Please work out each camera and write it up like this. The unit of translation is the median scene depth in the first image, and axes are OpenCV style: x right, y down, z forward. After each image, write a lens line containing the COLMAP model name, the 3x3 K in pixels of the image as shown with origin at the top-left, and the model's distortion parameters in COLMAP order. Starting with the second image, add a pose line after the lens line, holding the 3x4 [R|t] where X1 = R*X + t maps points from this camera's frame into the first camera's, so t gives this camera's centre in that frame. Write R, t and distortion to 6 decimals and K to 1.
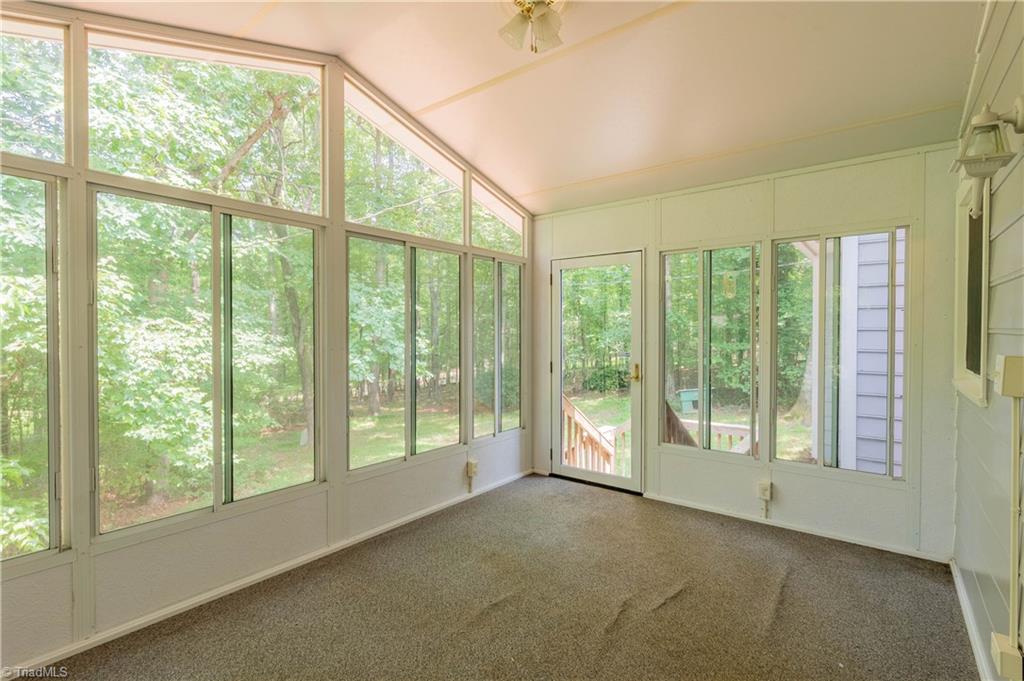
lens RADIAL K [[481.3, 0, 510.7], [0, 481.3, 332.8], [0, 0, 1]] dist [-0.002836, 0.000139]
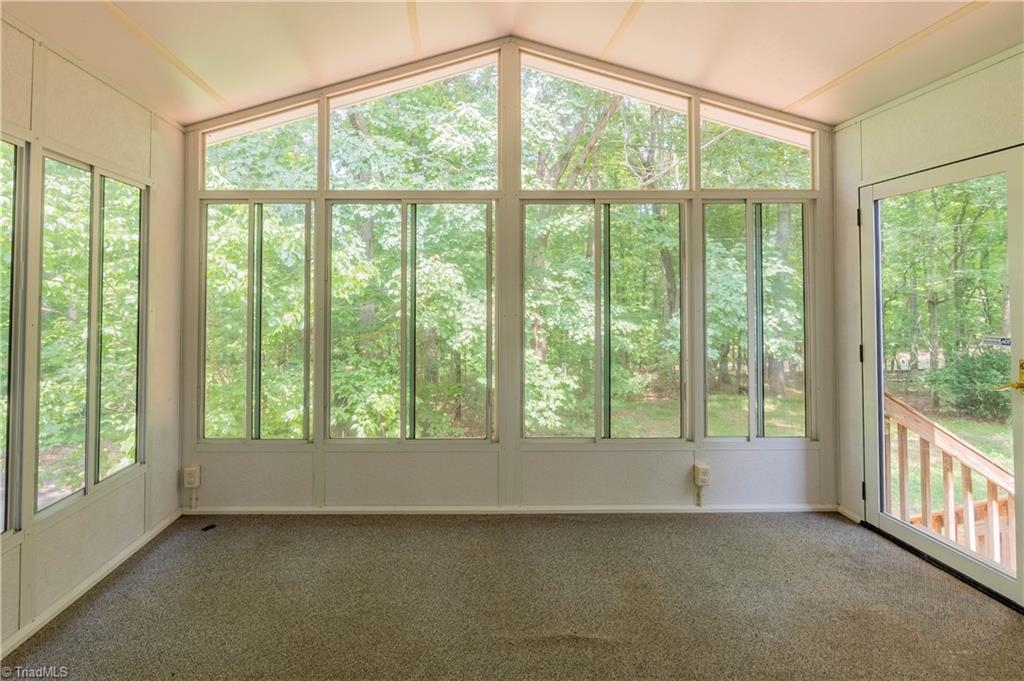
lens RADIAL K [[477.5, 0, 466.8], [0, 477.5, 299.1], [0, 0, 1]] dist [-0.001872, 0.000684]
pose [[0.620151, -0.021612, -0.784185, 0.289978], [0.000081, 0.999622, -0.027485, 0.019732], [0.784483, 0.016982, 0.619918, 0.222590]]
